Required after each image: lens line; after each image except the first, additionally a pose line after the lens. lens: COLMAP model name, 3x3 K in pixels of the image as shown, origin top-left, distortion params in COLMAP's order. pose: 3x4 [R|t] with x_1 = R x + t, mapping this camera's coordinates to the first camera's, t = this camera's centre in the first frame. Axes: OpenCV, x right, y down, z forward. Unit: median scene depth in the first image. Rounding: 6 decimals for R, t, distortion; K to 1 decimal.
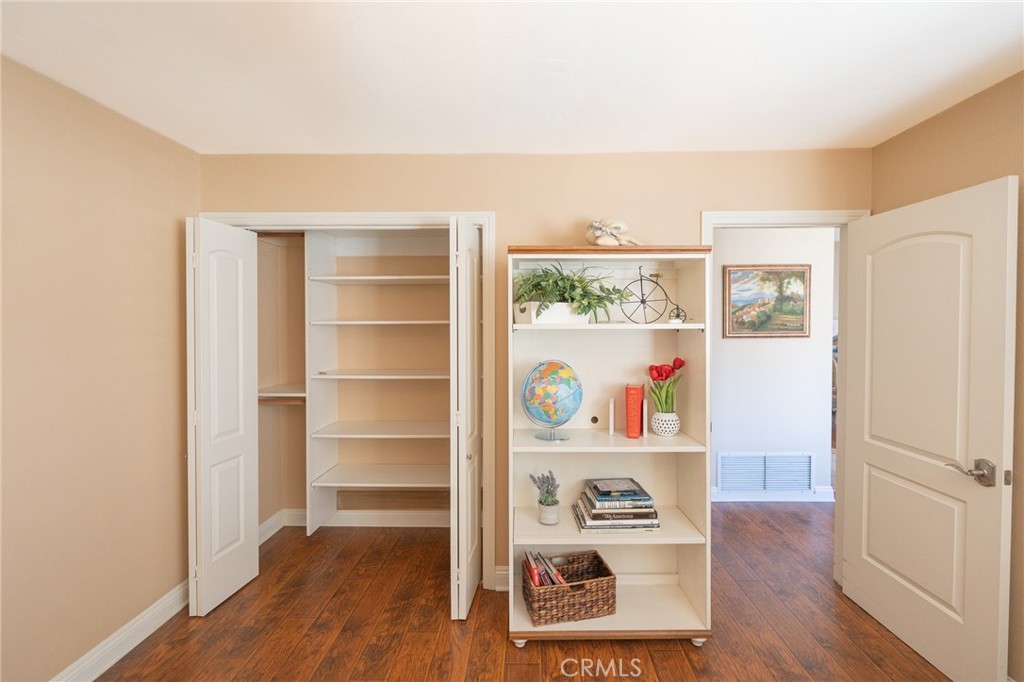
lens RADIAL K [[439.6, 0, 513.4], [0, 439.6, 336.5], [0, 0, 1]] dist [-0.000619, -0.000385]
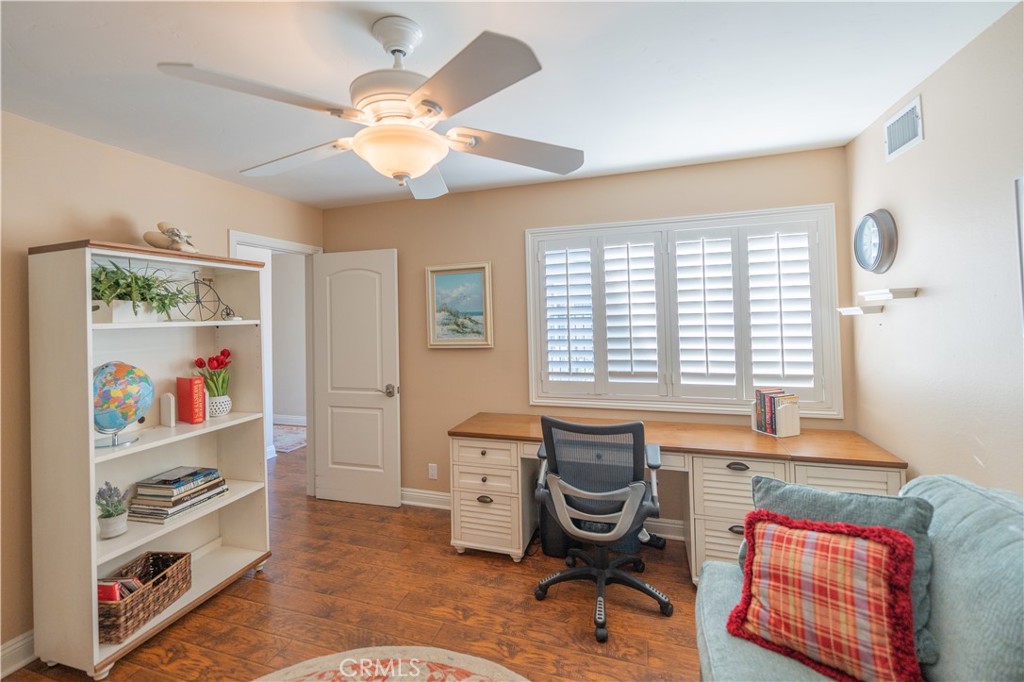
lens RADIAL K [[420.0, 0, 512.0], [0, 420.0, 341.0], [0, 0, 1]] dist [-0.000851, -0.000087]
pose [[0.274422, -0.064546, 0.959441, -0.535038], [0.051025, 0.997317, 0.052500, 0.005630], [-0.960255, 0.034548, 0.276979, -0.079429]]
